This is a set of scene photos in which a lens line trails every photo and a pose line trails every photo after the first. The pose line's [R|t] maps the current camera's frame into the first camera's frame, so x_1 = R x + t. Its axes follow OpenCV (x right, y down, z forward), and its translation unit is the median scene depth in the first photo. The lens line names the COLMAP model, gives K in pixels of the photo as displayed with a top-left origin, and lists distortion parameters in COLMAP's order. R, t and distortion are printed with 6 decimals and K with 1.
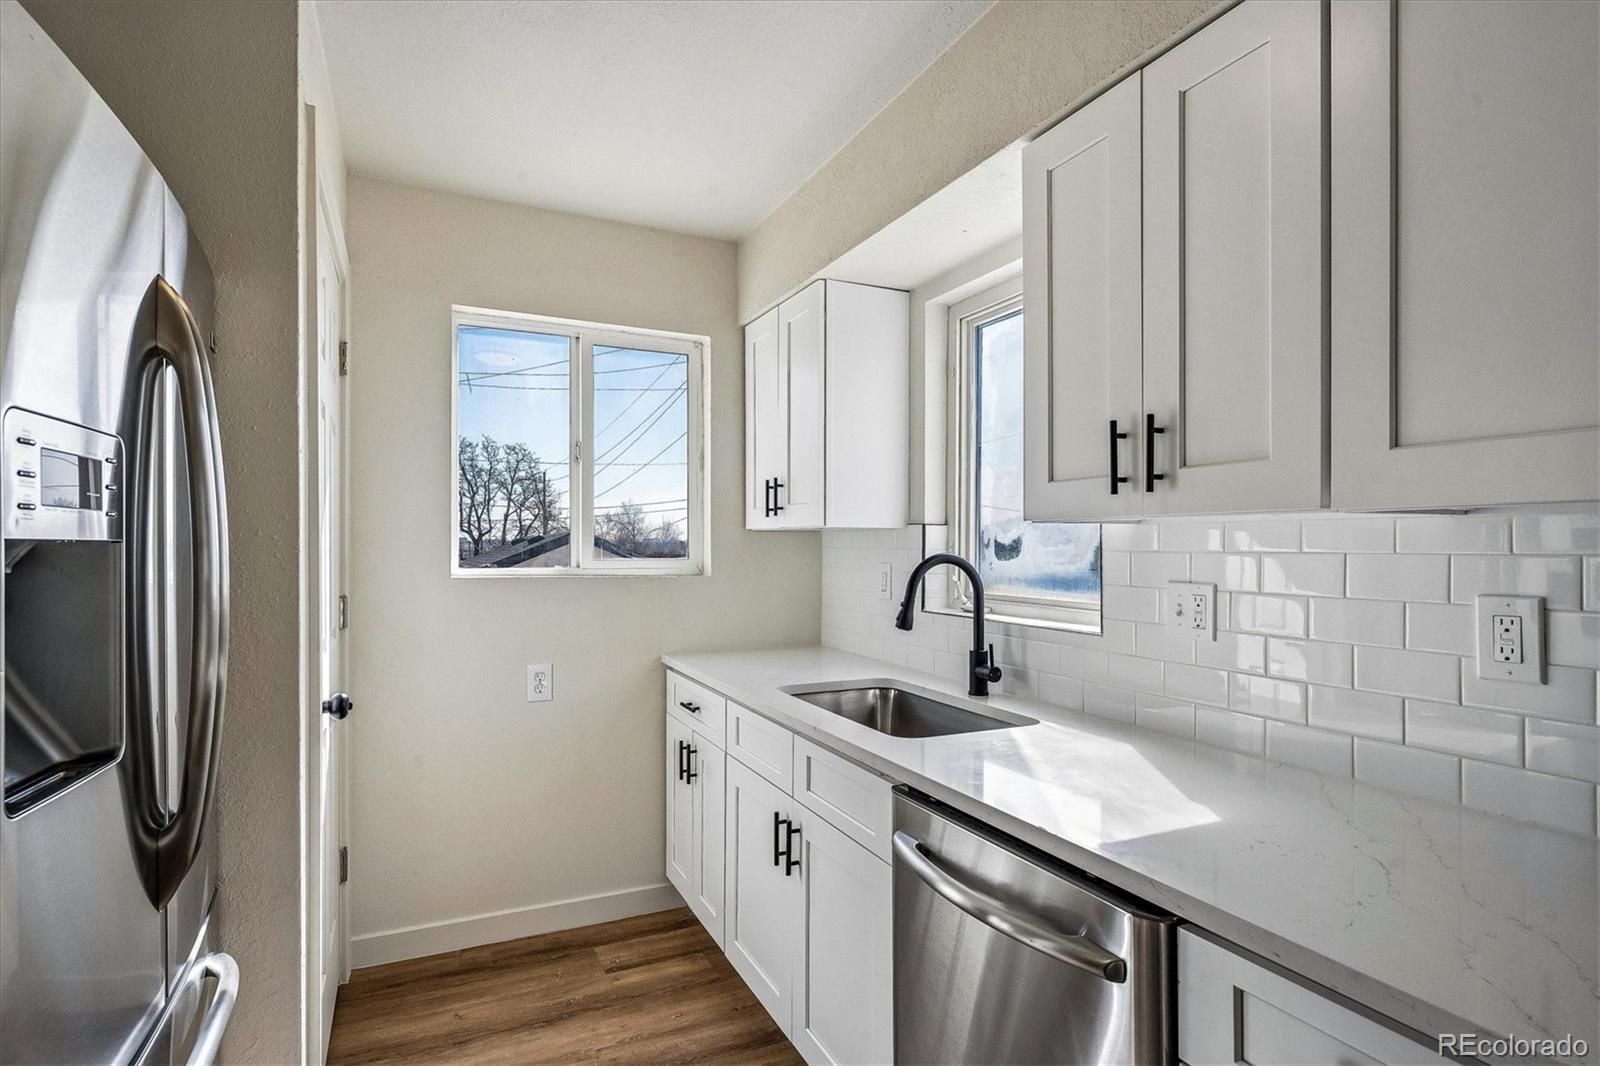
lens RADIAL K [[813.2, 0, 770.9], [0, 813.2, 533.7], [0, 0, 1]] dist [0.010944, -0.000086]
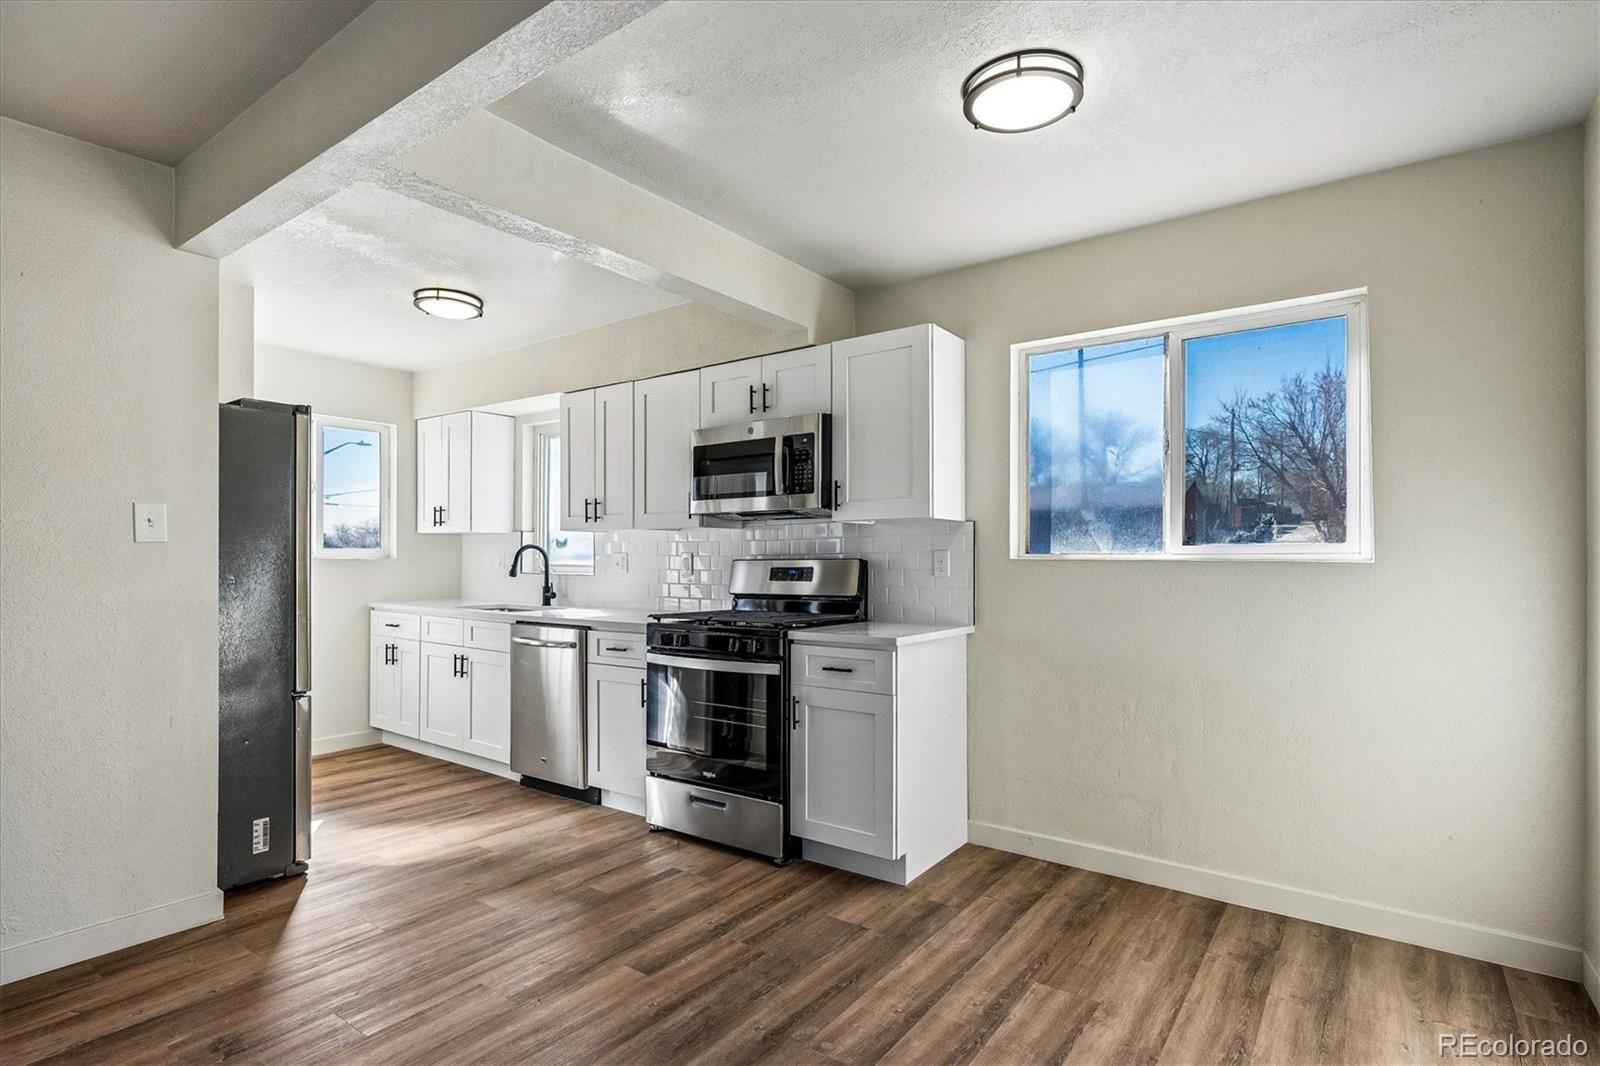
lens RADIAL K [[793.1, 0, 807.7], [0, 793.1, 550.6], [0, 0, 1]] dist [0.002132, 0.000367]
pose [[0.859410, 0.001751, 0.511284, -0.231840], [-0.006729, 0.999946, 0.007887, 0.017320], [-0.511243, -0.010219, 0.859375, -1.173781]]
